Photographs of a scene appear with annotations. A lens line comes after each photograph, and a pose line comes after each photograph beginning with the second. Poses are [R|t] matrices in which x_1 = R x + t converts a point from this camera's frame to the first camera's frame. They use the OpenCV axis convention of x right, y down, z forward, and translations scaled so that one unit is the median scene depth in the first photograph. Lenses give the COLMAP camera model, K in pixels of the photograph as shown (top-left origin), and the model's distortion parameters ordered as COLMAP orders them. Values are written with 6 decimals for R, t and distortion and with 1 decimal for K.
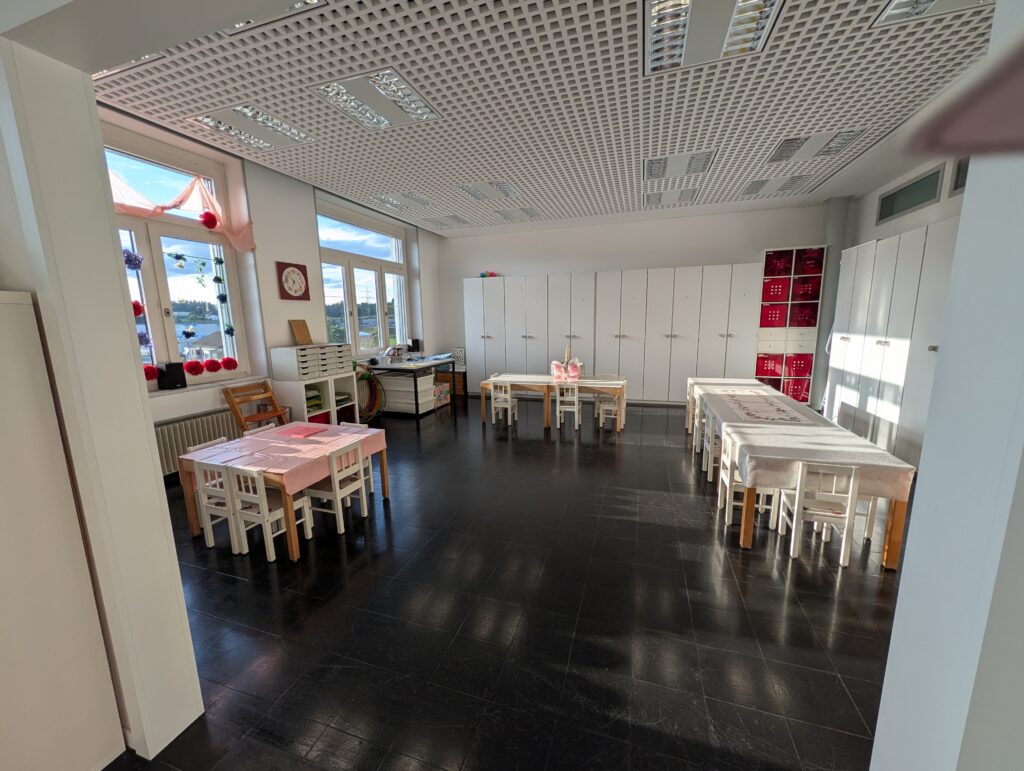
lens RADIAL K [[393.5, 0, 511.1], [0, 393.5, 384.0], [0, 0, 1]] dist [0.000552, -0.000037]
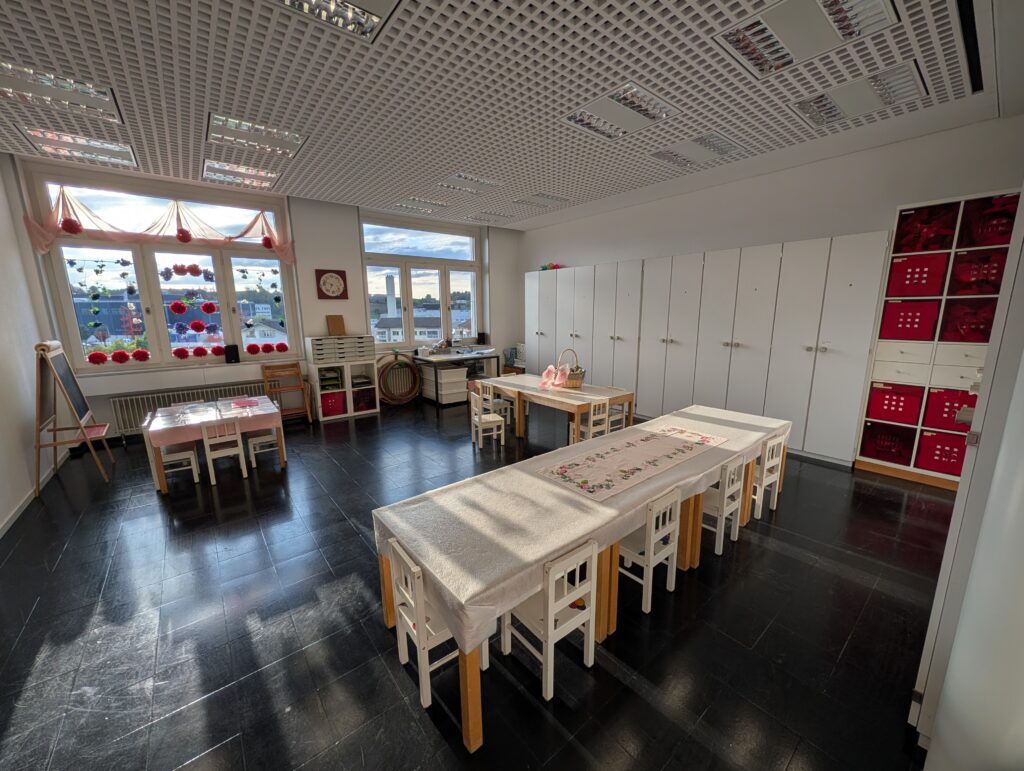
lens RADIAL K [[393.5, 0, 511.1], [0, 393.5, 384.0], [0, 0, 1]] dist [0.000552, -0.000037]
pose [[0.841246, 0.111113, -0.529112, 0.506439], [-0.095322, 0.993805, 0.057142, -0.058821], [0.532183, 0.002366, 0.846626, 0.200679]]
